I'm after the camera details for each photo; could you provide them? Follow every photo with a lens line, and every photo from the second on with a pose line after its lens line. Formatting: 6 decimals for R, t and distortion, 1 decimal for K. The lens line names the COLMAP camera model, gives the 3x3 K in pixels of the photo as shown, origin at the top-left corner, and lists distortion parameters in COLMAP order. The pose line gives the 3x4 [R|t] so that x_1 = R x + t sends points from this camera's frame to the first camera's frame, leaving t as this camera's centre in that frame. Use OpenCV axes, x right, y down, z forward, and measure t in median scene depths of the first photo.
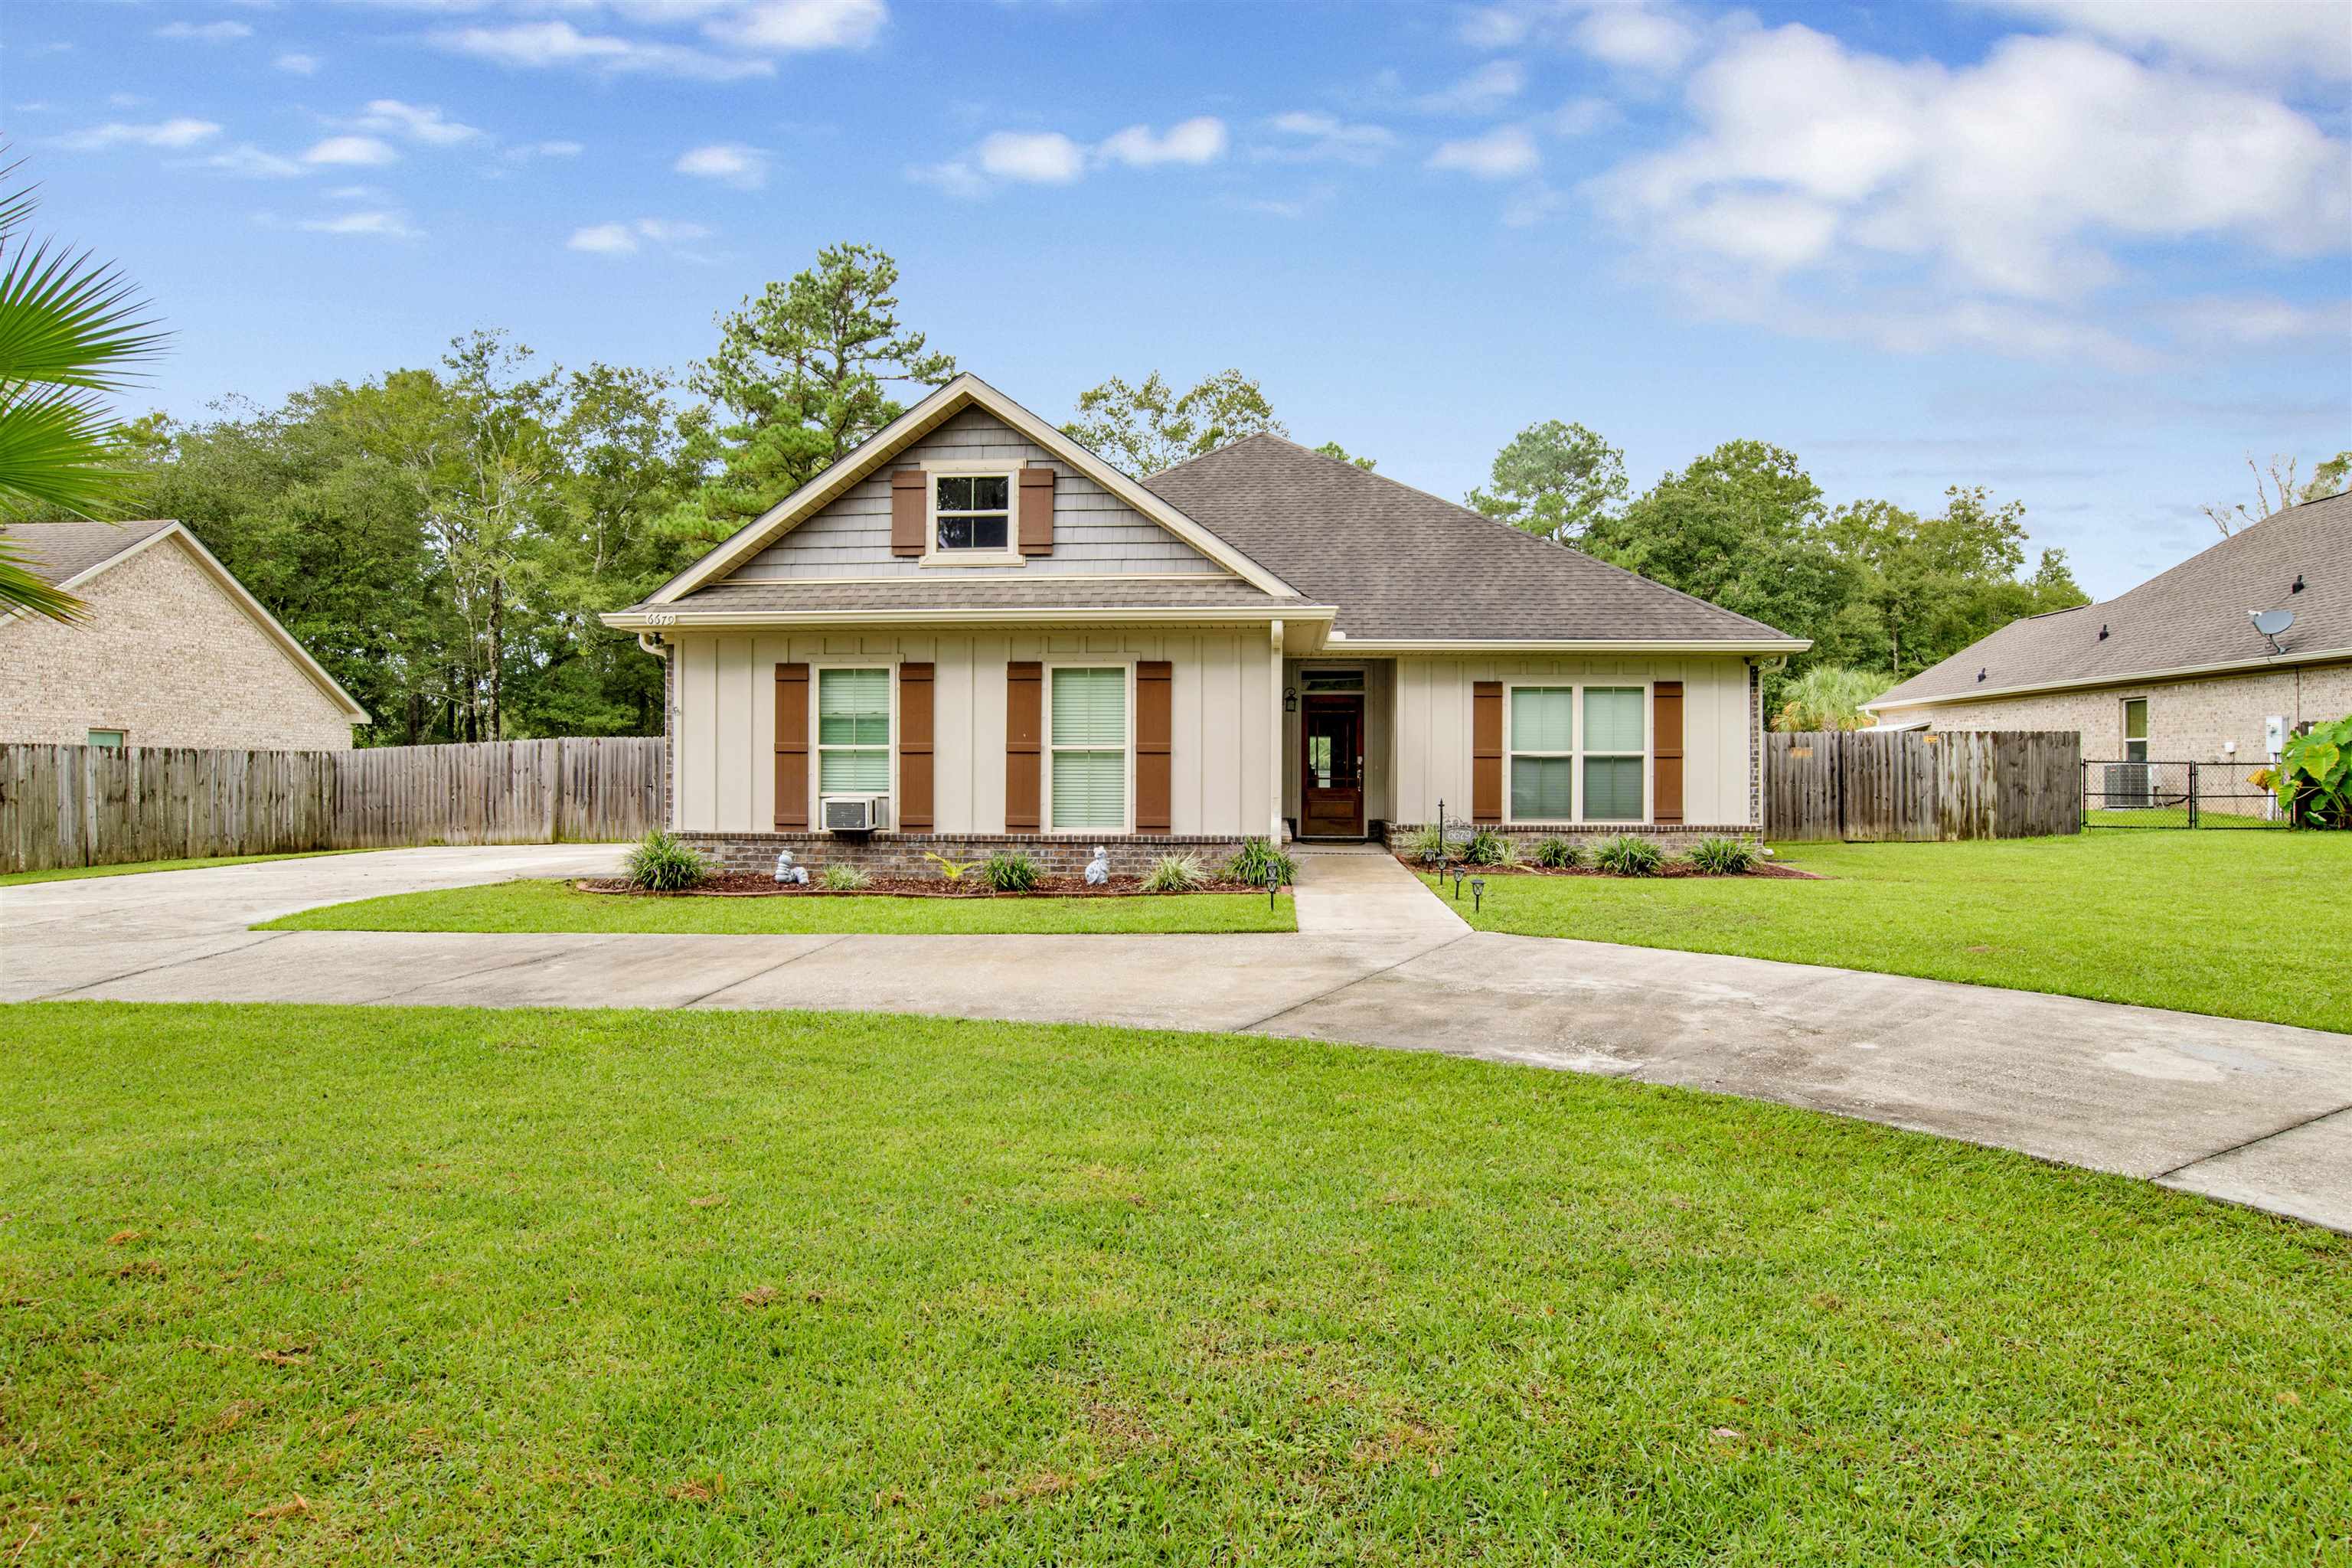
lens RADIAL K [[1234.8, 0, 1165.4], [0, 1234.8, 767.9], [0, 0, 1]] dist [-0.072186, 0.023561]
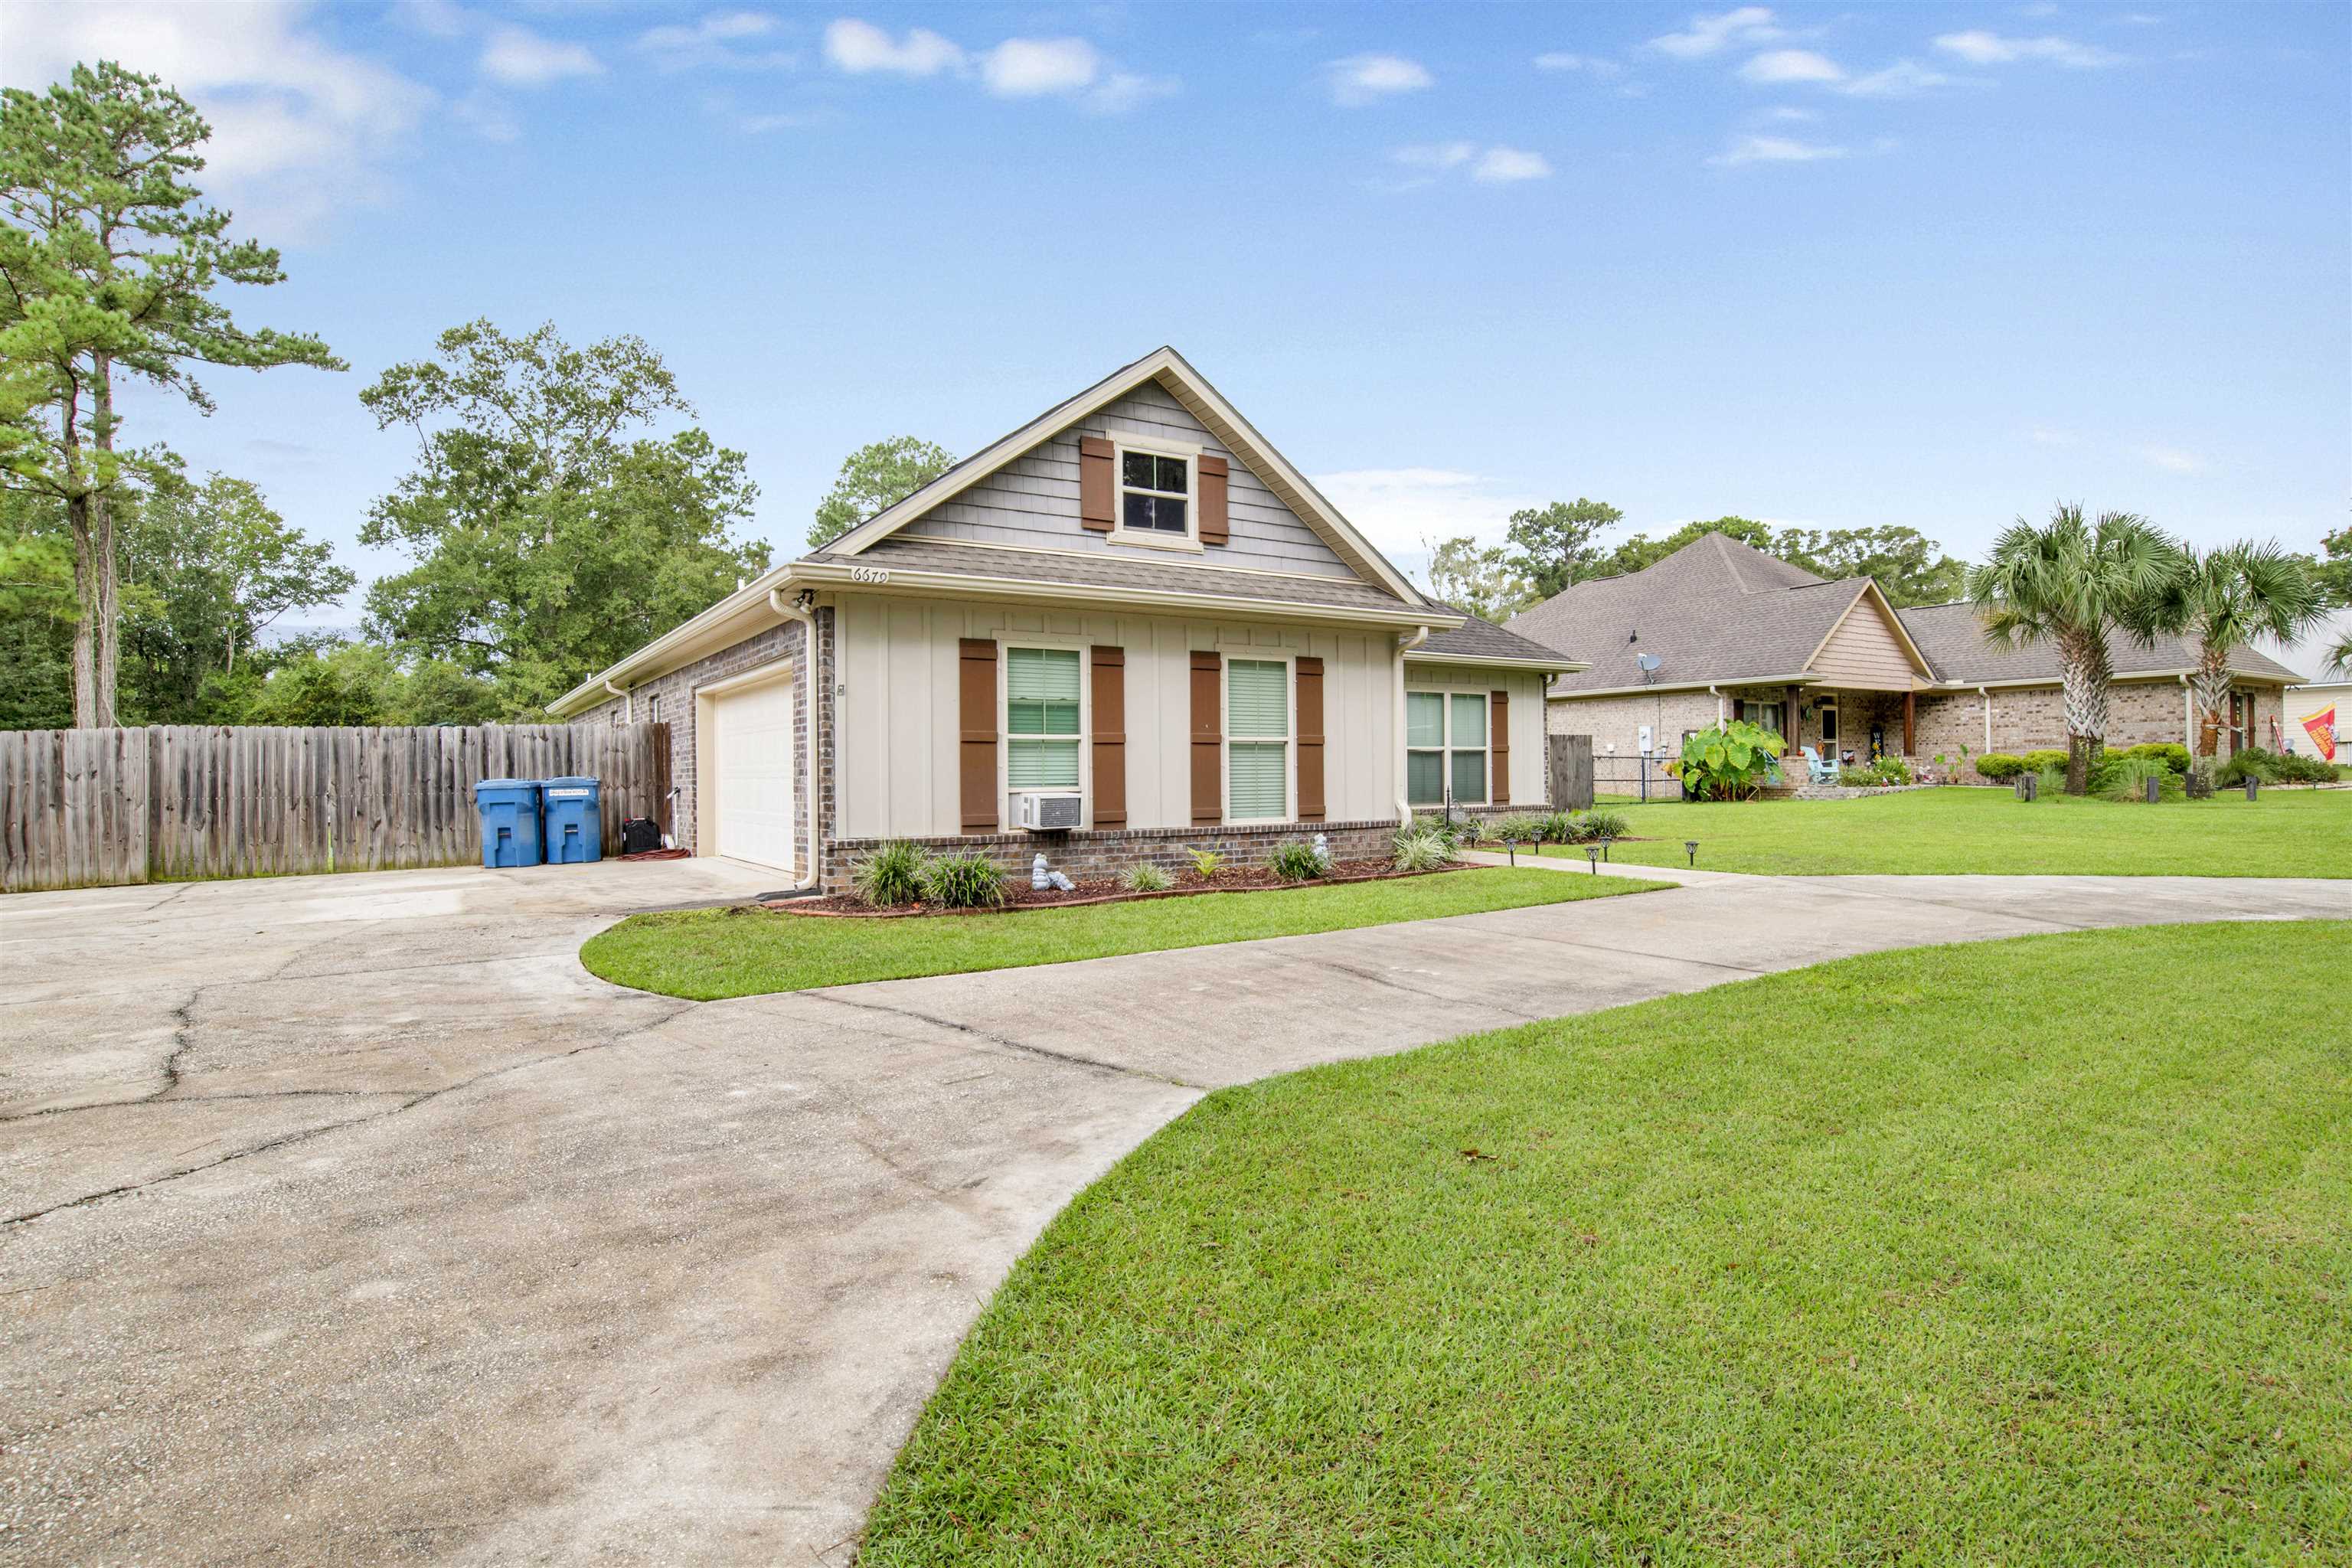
lens RADIAL K [[1234.8, 0, 1157.0], [0, 1234.8, 768.7], [0, 0, 1]] dist [-0.072186, 0.023561]
pose [[0.805968, -0.006642, 0.591921, -0.715653], [0.009443, 0.999954, -0.001638, 0.008630], [-0.591883, 0.006909, 0.805994, 0.226925]]
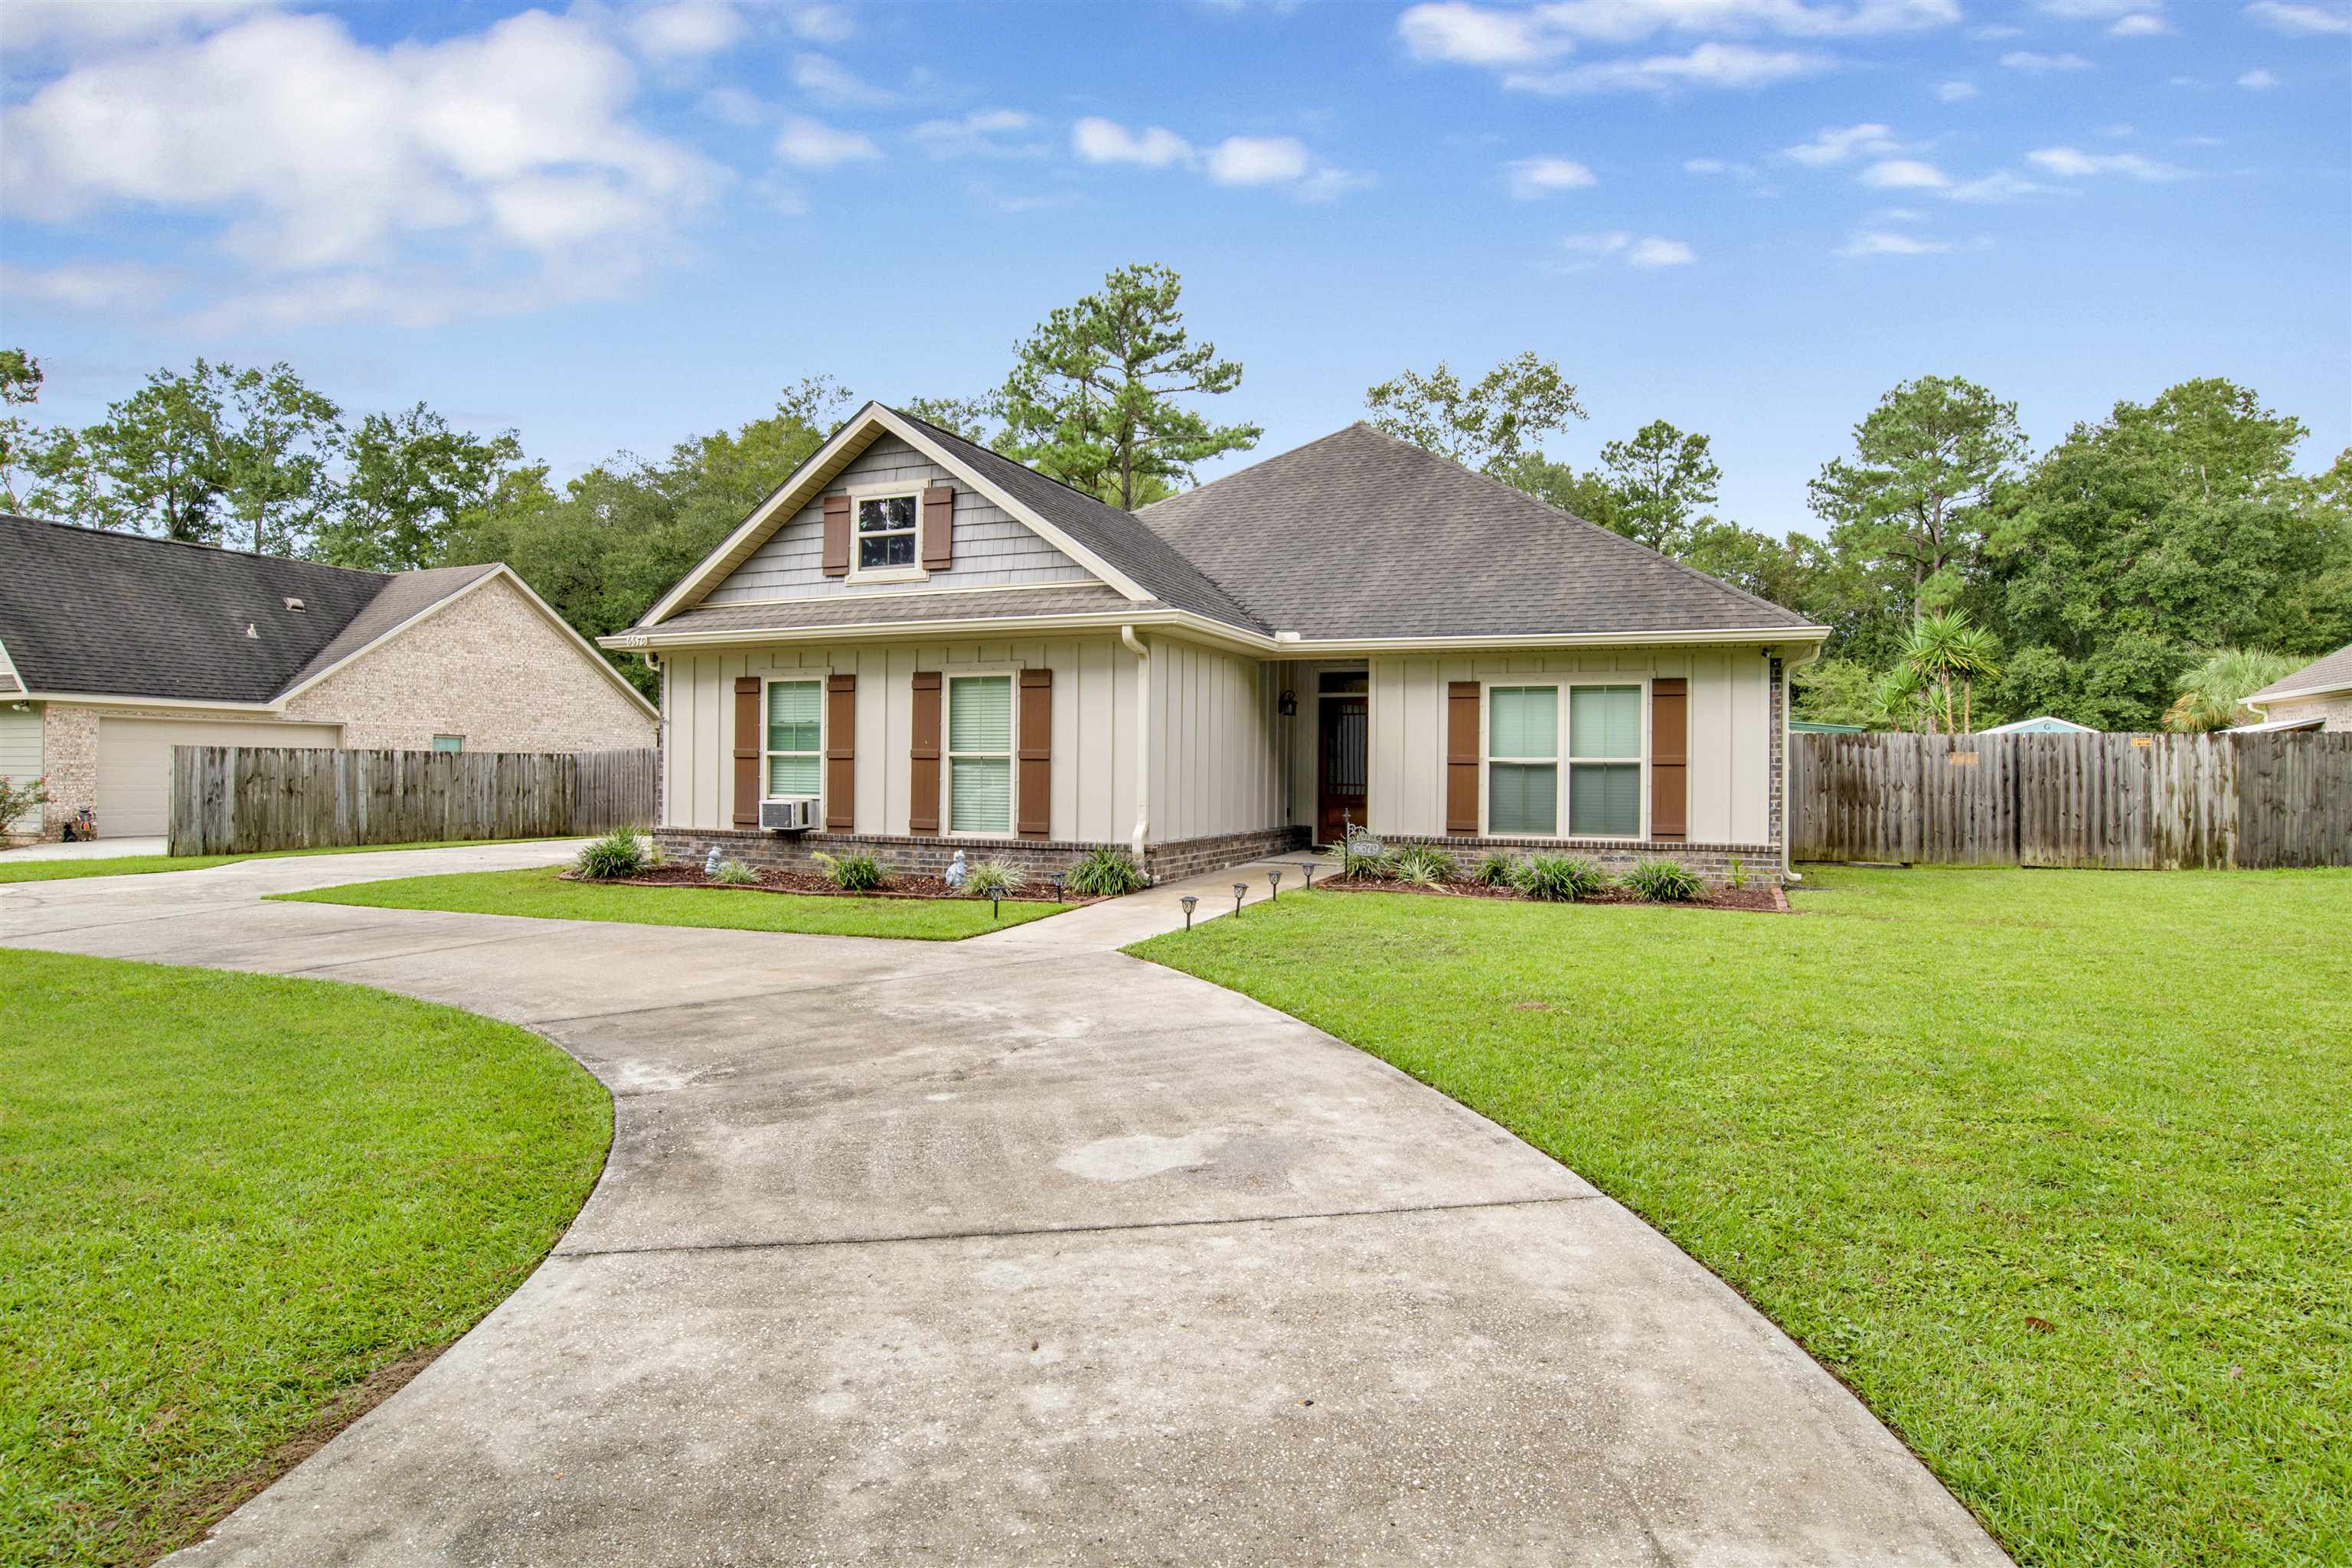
lens RADIAL K [[1234.8, 0, 1171.1], [0, 1234.8, 765.0], [0, 0, 1]] dist [-0.072186, 0.023561]
pose [[0.950479, 0.004288, -0.310759, 0.400998], [-0.004823, 0.999988, -0.000953, -0.007051], [0.310752, 0.002405, 0.950488, 0.069663]]
